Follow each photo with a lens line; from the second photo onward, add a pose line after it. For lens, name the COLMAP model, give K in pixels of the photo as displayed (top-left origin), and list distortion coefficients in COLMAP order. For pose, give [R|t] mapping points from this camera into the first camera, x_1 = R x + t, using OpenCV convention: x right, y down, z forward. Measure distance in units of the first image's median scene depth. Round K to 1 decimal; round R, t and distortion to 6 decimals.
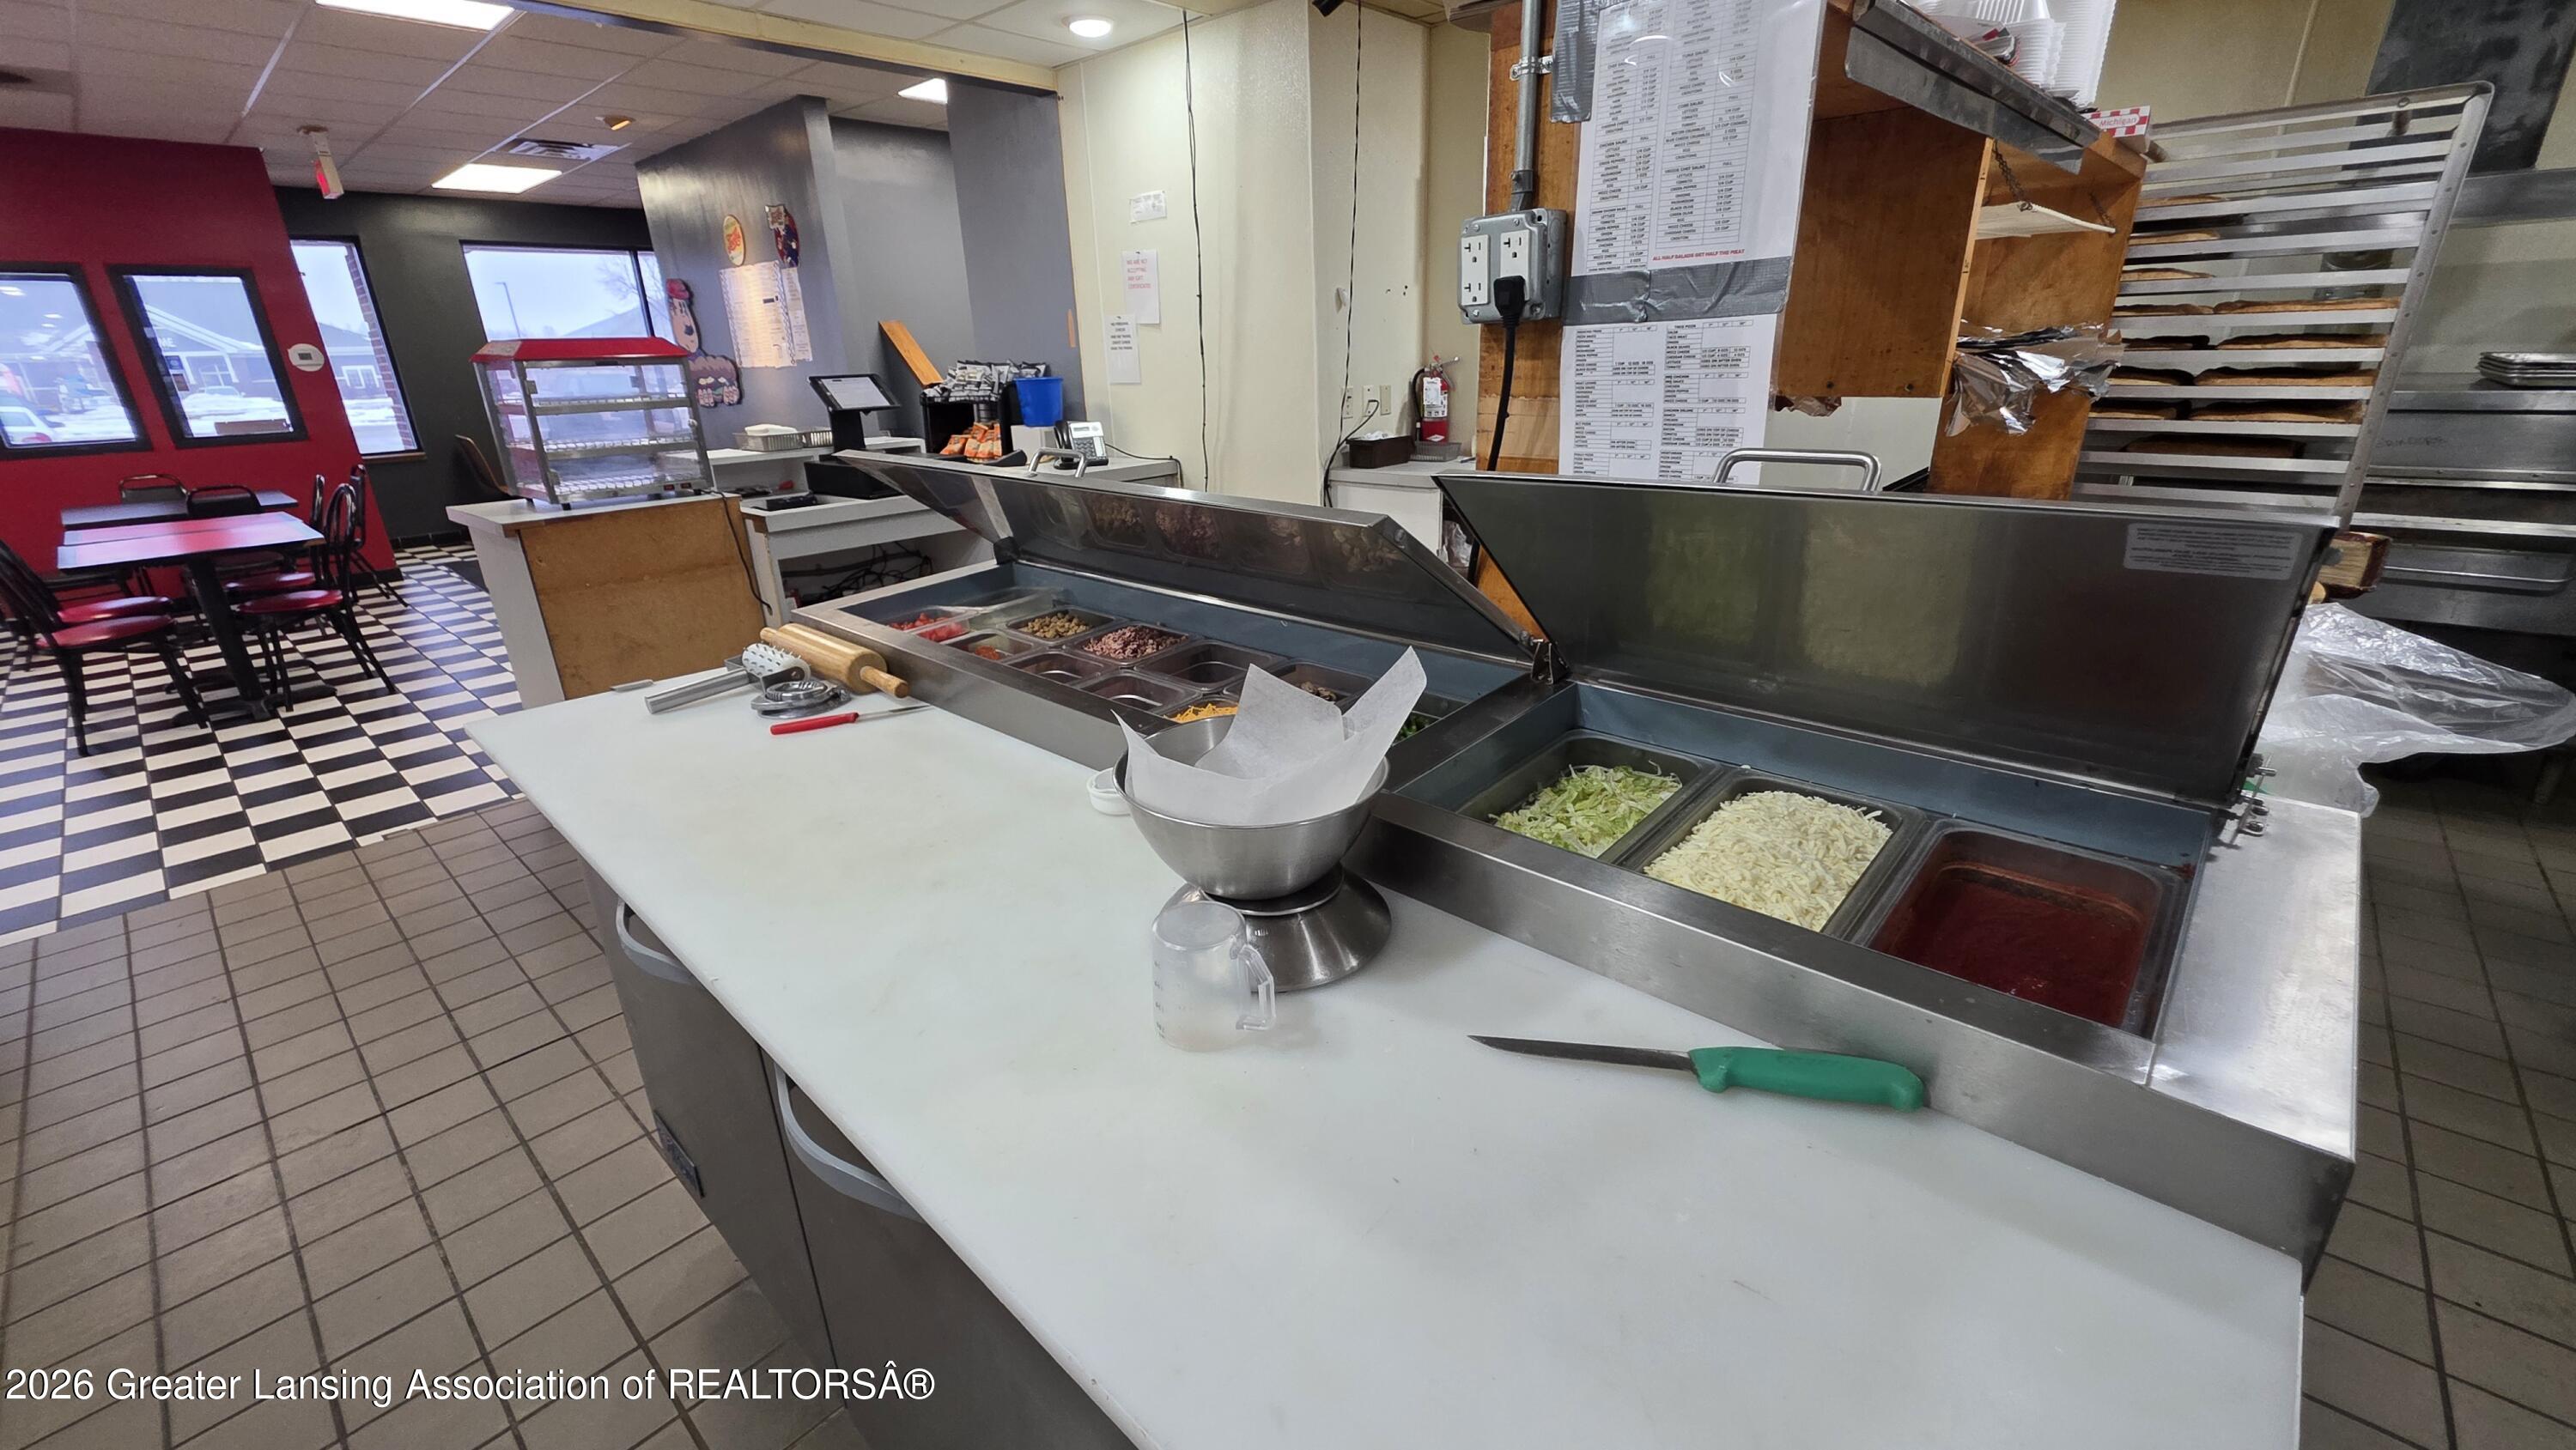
lens RADIAL K [[1032.9, 0, 1281.6], [0, 1032.9, 720.4], [0, 0, 1]] dist [0.001525, -0.000188]
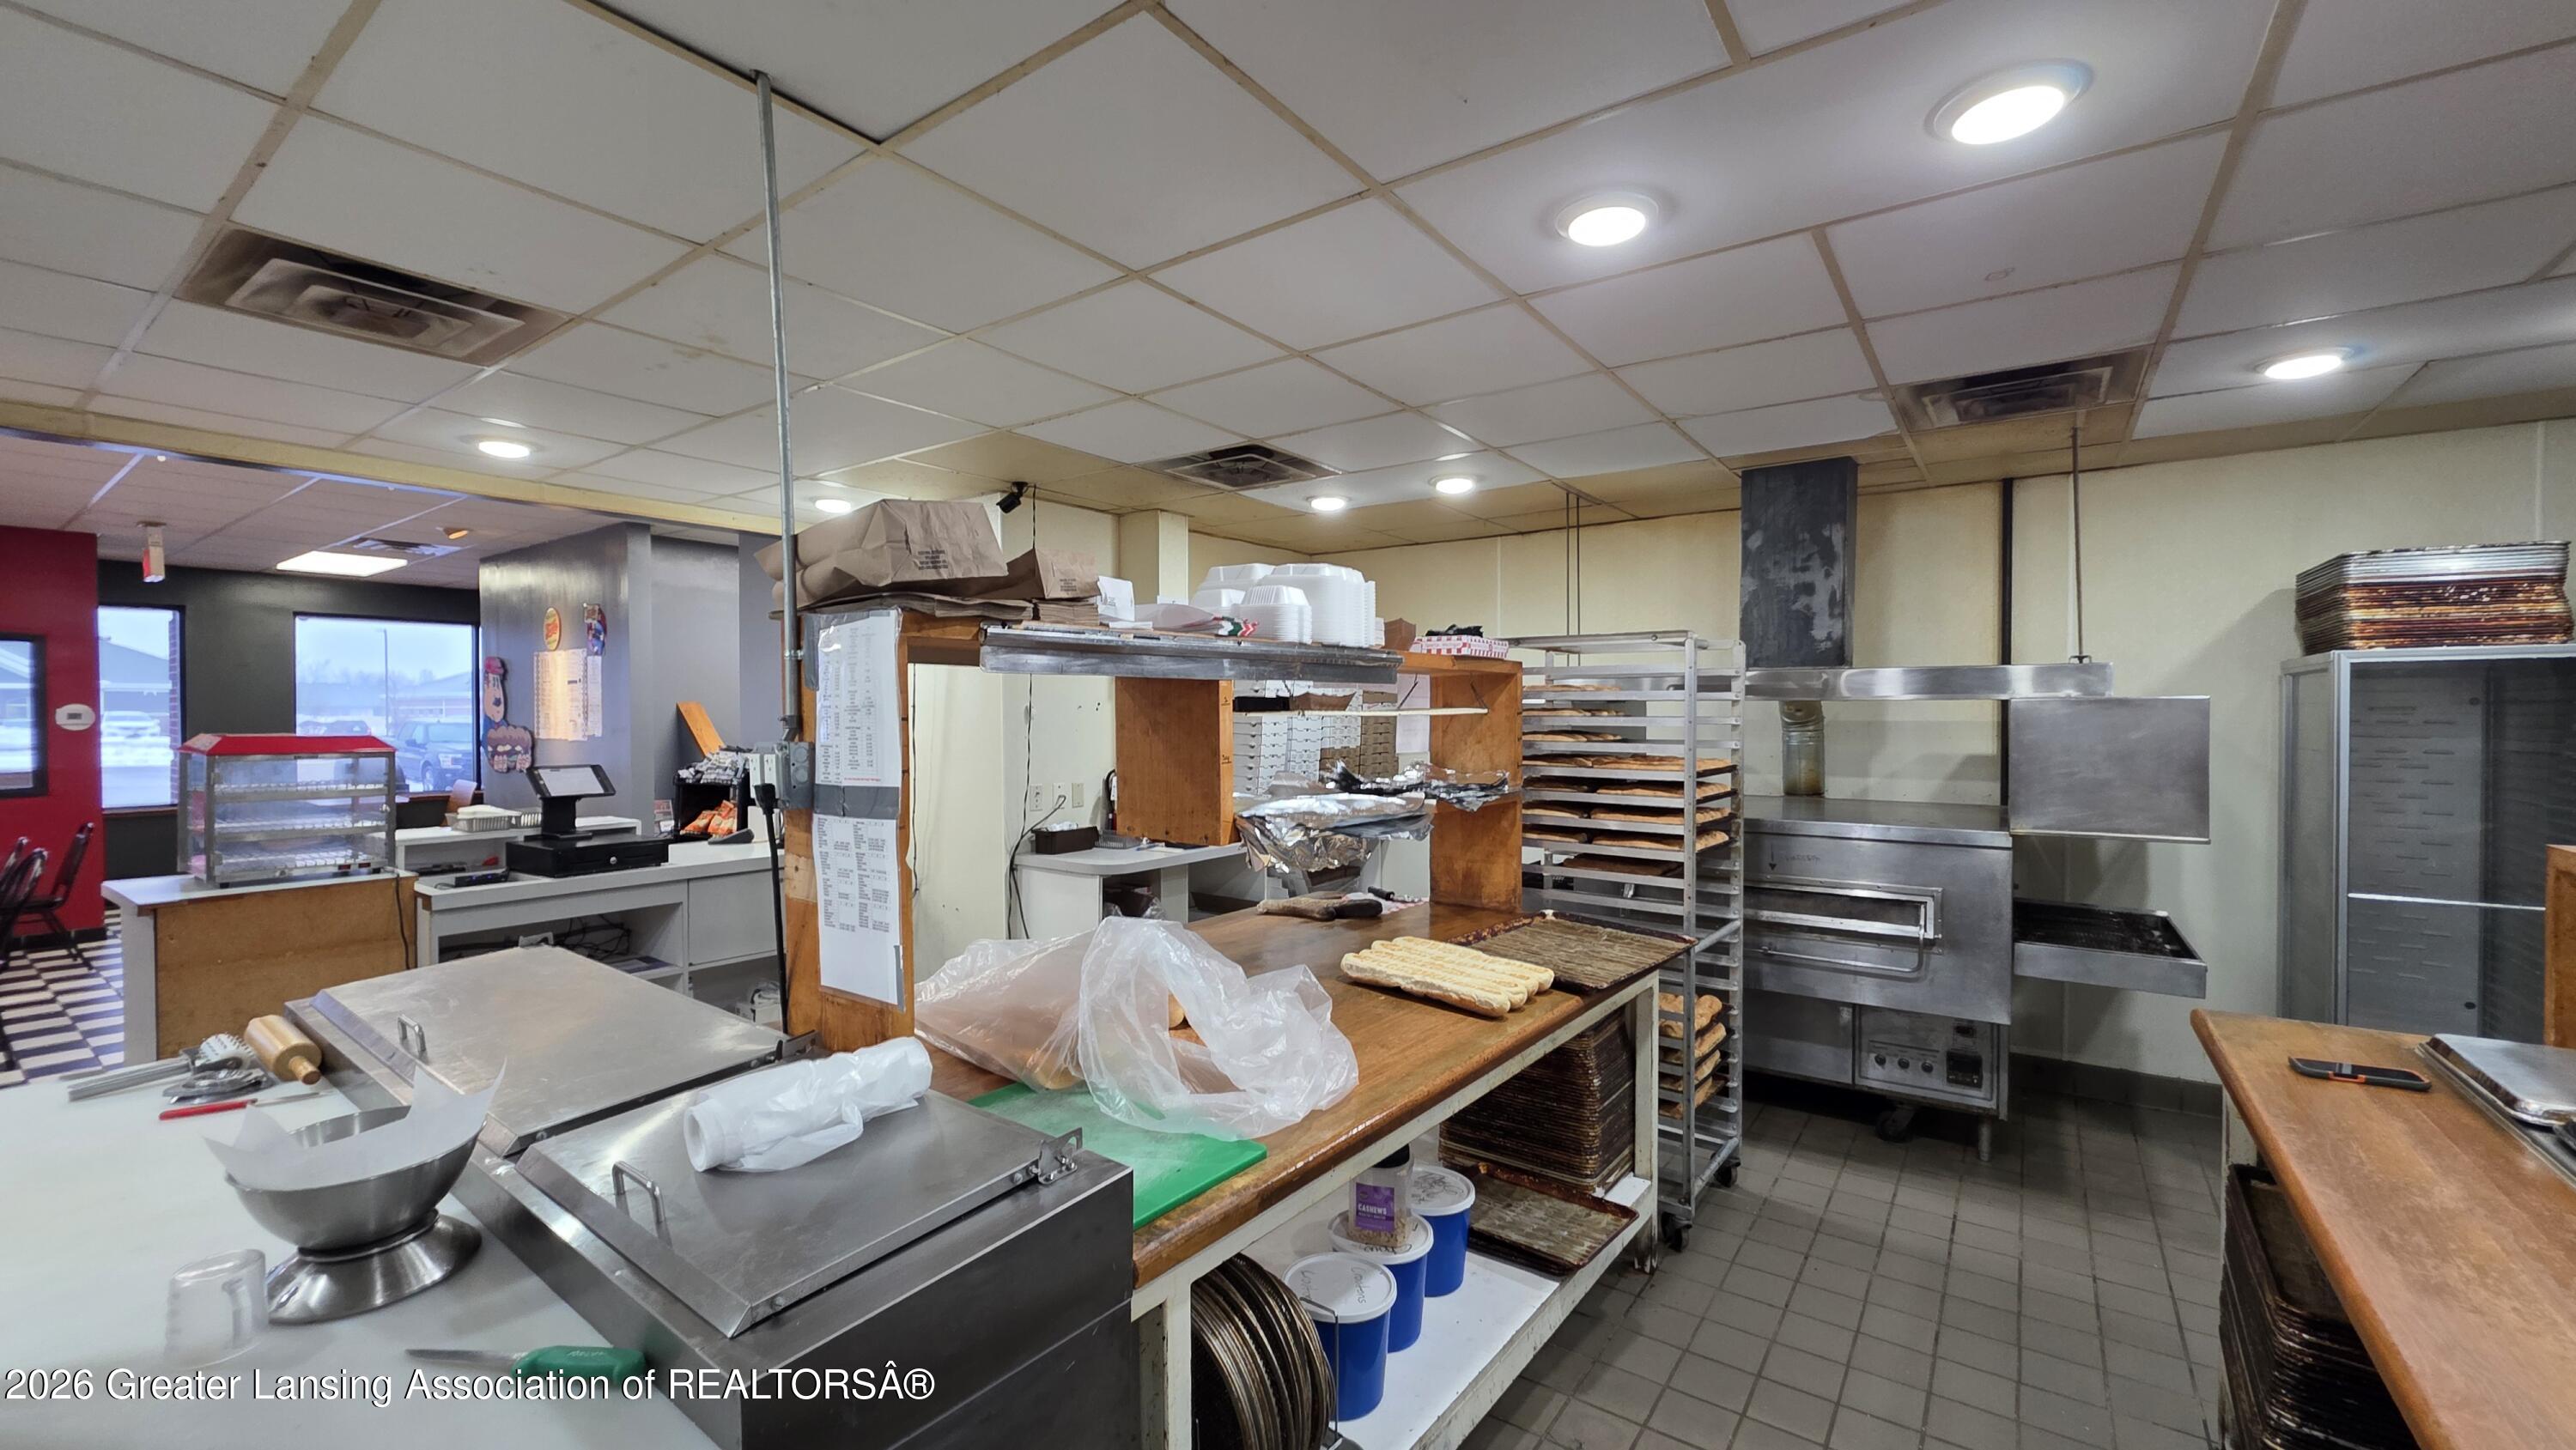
lens RADIAL K [[1032.9, 0, 1285.3], [0, 1032.9, 725.9], [0, 0, 1]] dist [0.001525, -0.000188]
pose [[0.993760, 0.029824, 0.107477, 0.193004], [0.007223, 0.944360, -0.328834, -0.003770], [-0.111304, 0.327558, 0.938252, -0.120056]]
